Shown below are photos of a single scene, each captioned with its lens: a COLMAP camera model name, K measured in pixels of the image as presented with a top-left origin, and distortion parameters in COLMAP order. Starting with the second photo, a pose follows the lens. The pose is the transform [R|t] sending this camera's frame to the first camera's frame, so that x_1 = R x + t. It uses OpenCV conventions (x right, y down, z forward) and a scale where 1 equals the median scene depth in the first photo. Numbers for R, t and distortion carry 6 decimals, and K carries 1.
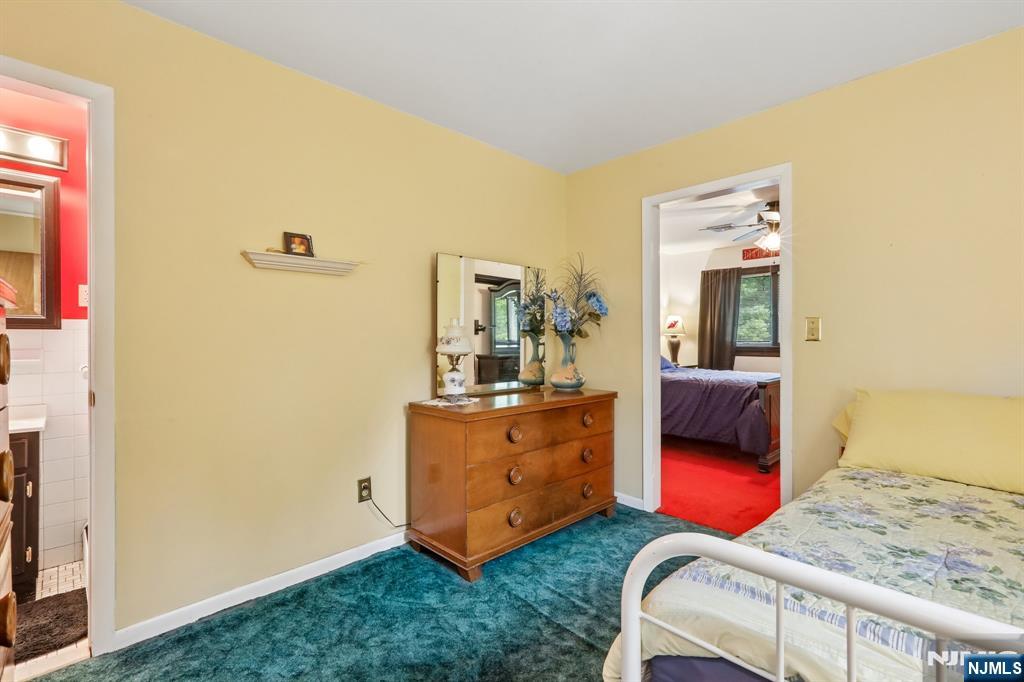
lens RADIAL K [[459.2, 0, 511.6], [0, 459.2, 341.3], [0, 0, 1]] dist [0.001782, 0.000973]
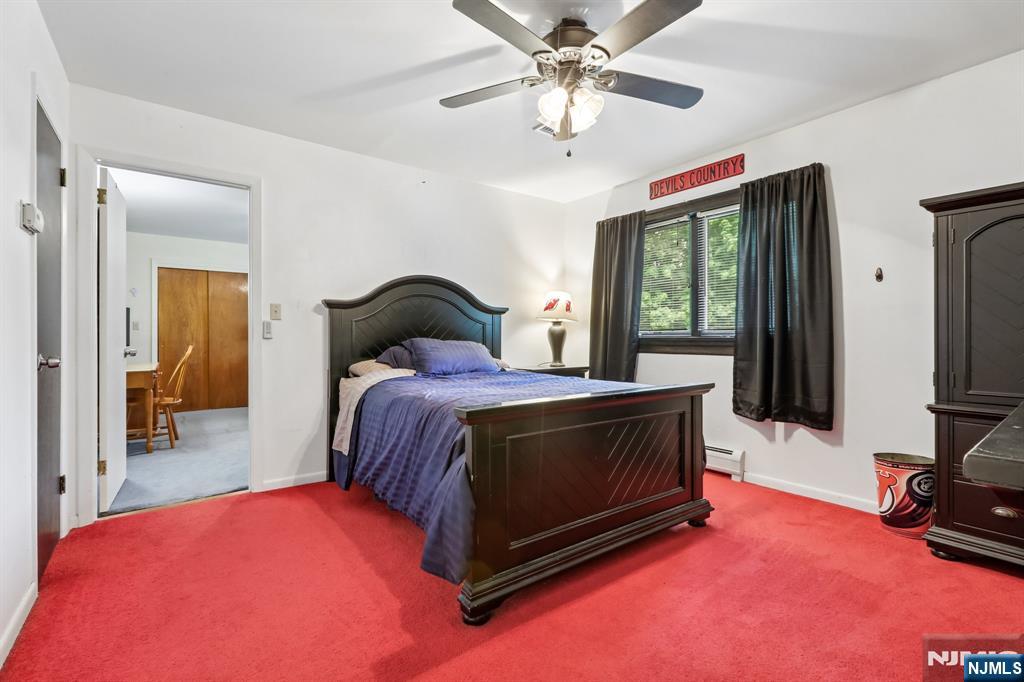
lens RADIAL K [[459.2, 0, 511.9], [0, 459.2, 339.7], [0, 0, 1]] dist [0.001782, 0.000973]
pose [[0.991167, 0.002086, -0.132603, 0.398052], [-0.001710, 0.999994, 0.002951, 0.012539], [0.132608, -0.002698, 0.991165, 0.353424]]
